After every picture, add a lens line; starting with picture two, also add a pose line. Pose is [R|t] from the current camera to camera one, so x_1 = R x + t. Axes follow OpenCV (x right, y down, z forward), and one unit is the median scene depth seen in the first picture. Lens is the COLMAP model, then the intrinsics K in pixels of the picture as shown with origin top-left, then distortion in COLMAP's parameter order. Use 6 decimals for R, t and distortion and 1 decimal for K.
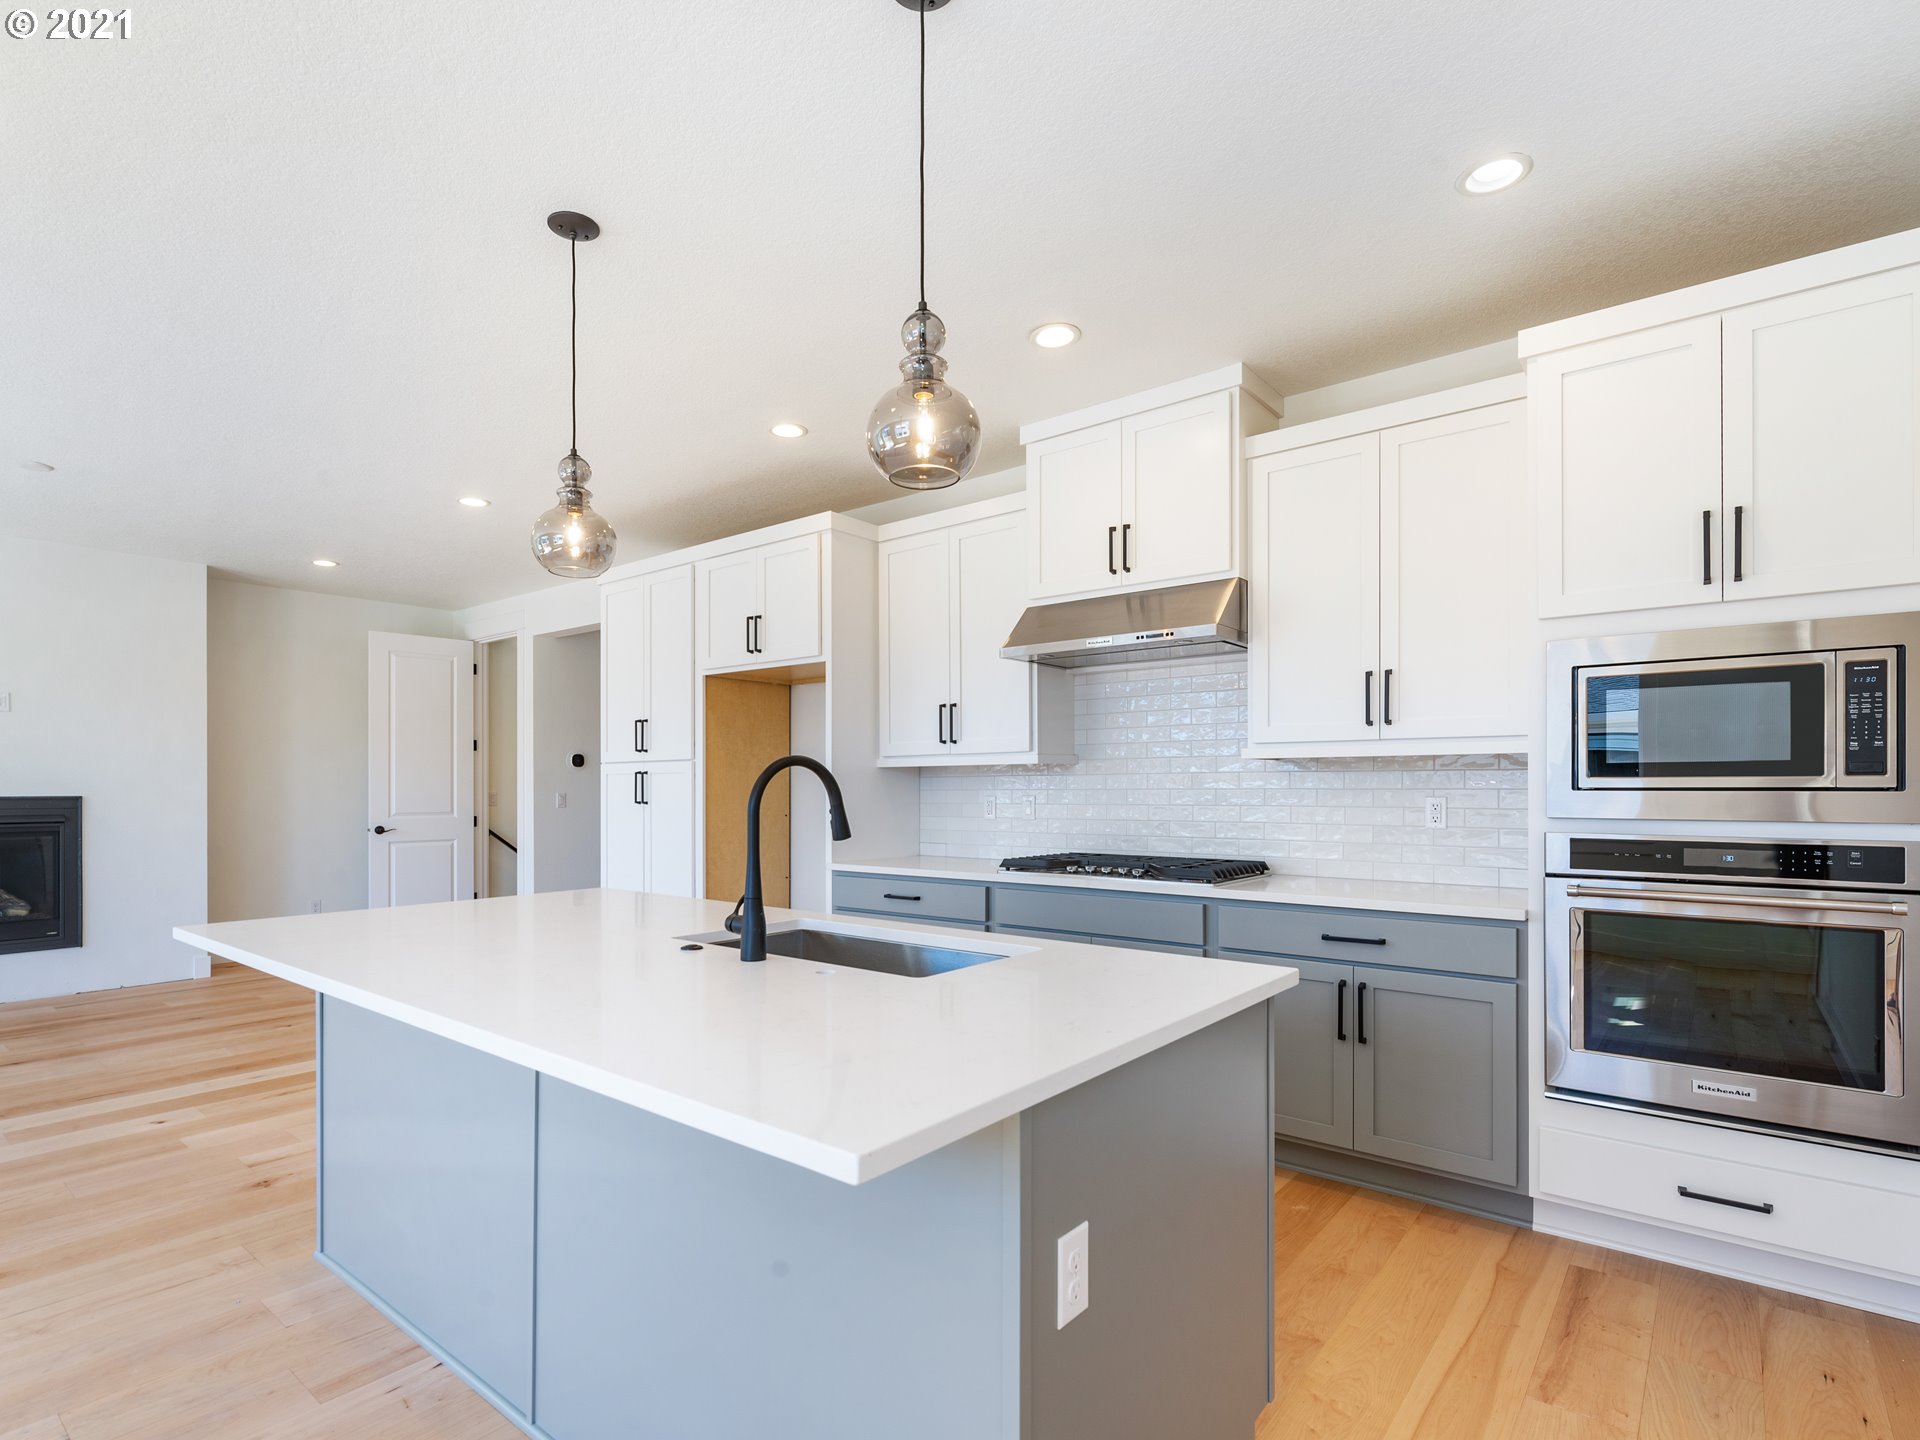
lens RADIAL K [[956.8, 0, 974.0], [0, 956.8, 786.1], [0, 0, 1]] dist [-0.000051, -0.000084]
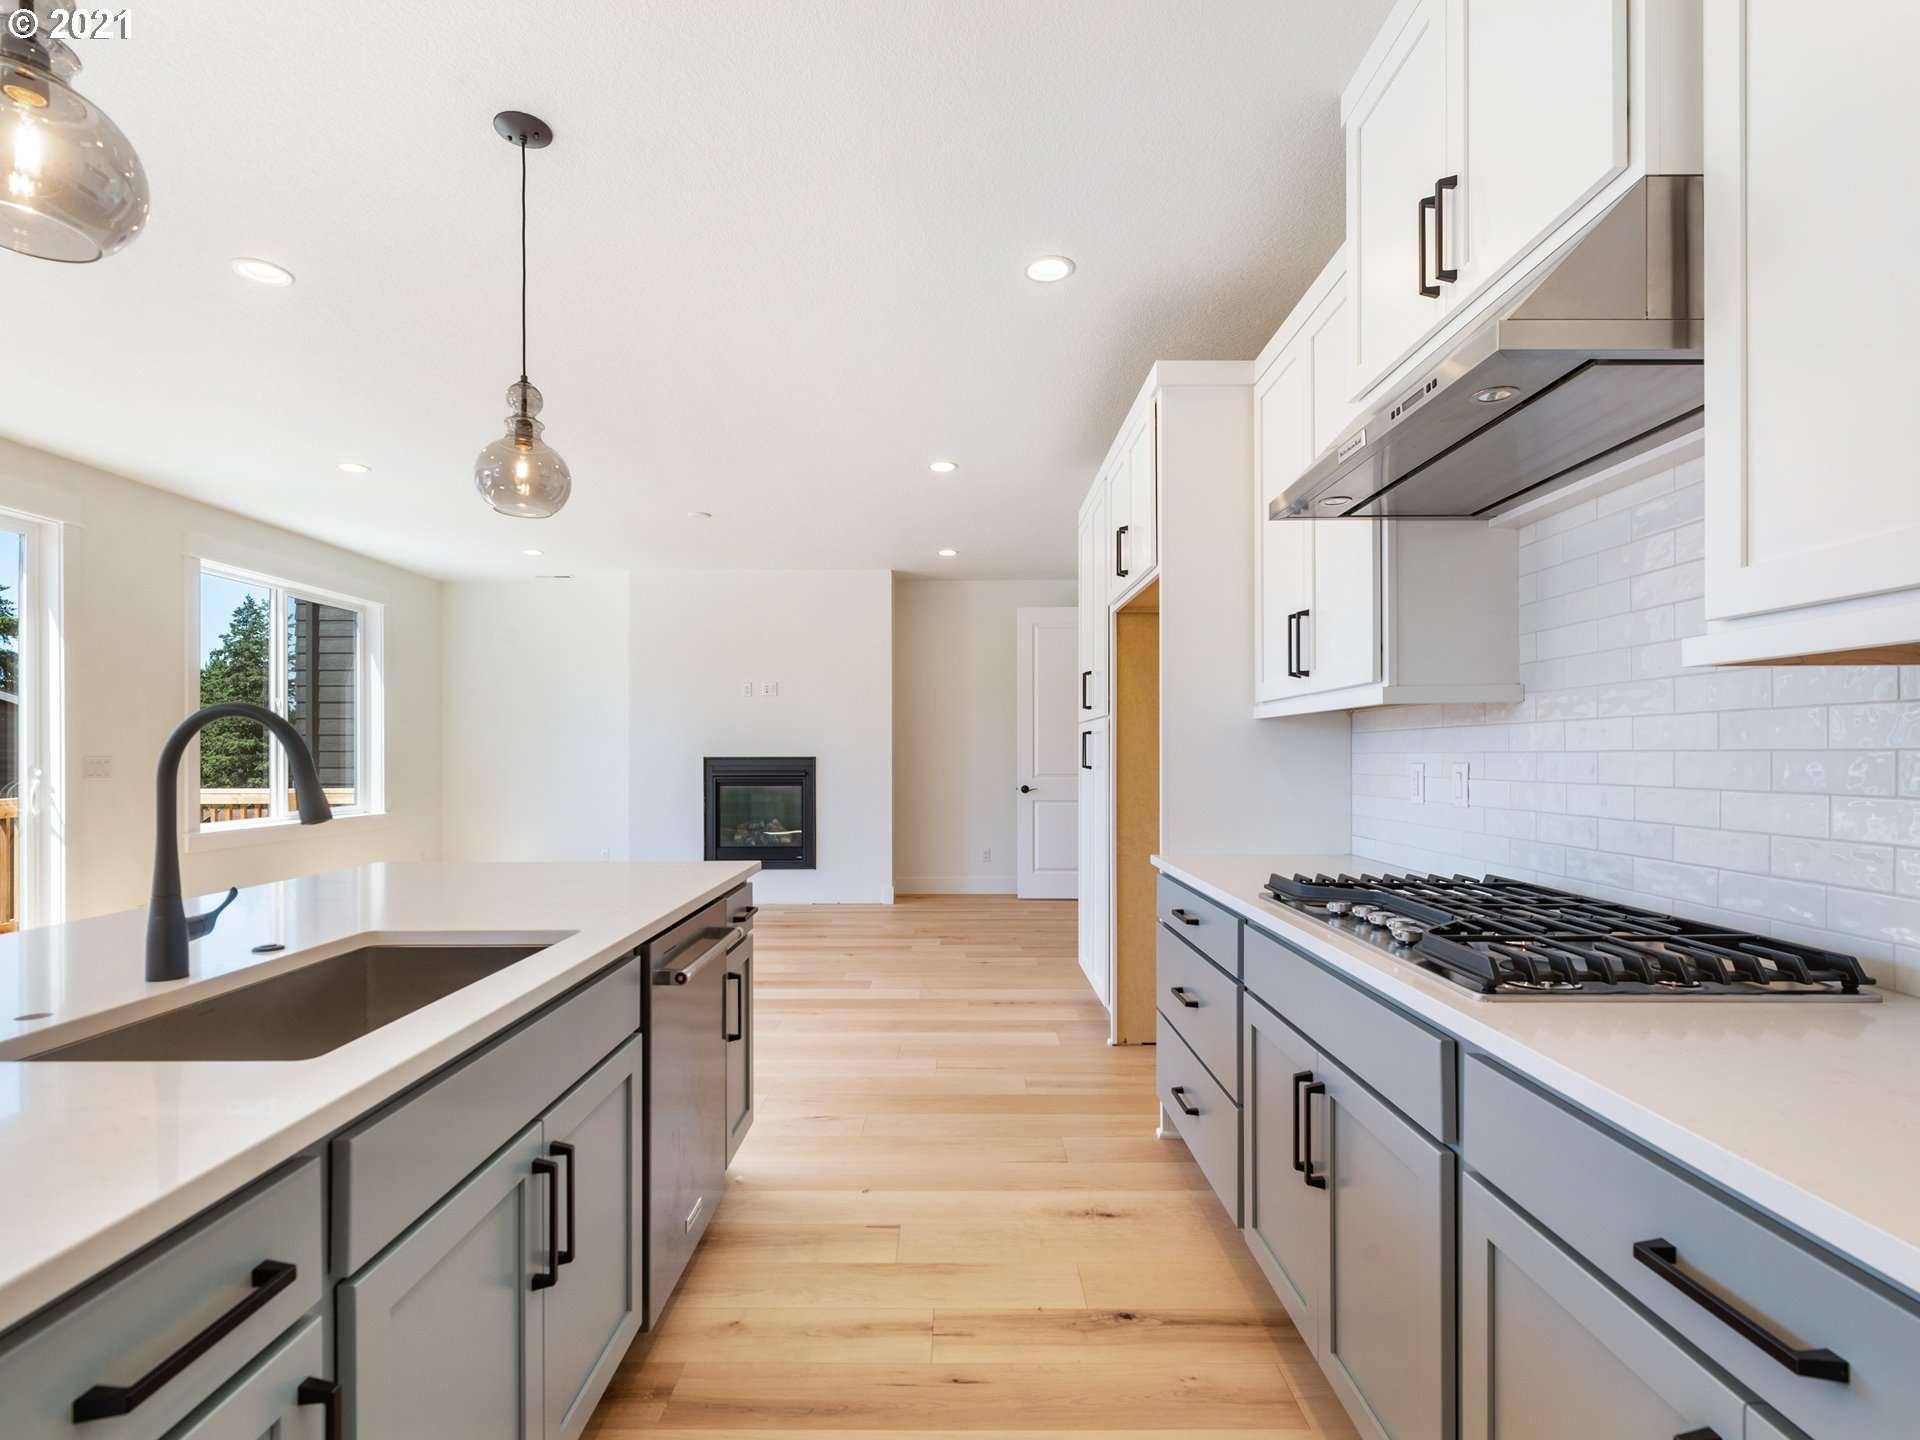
lens RADIAL K [[956.8, 0, 948.4], [0, 956.8, 750.2], [0, 0, 1]] dist [-0.000051, -0.000084]
pose [[0.608790, -0.000804, -0.793331, 0.303920], [0.000722, 1.000000, -0.000459, 0.002780], [0.793331, -0.000294, 0.608790, 0.422478]]
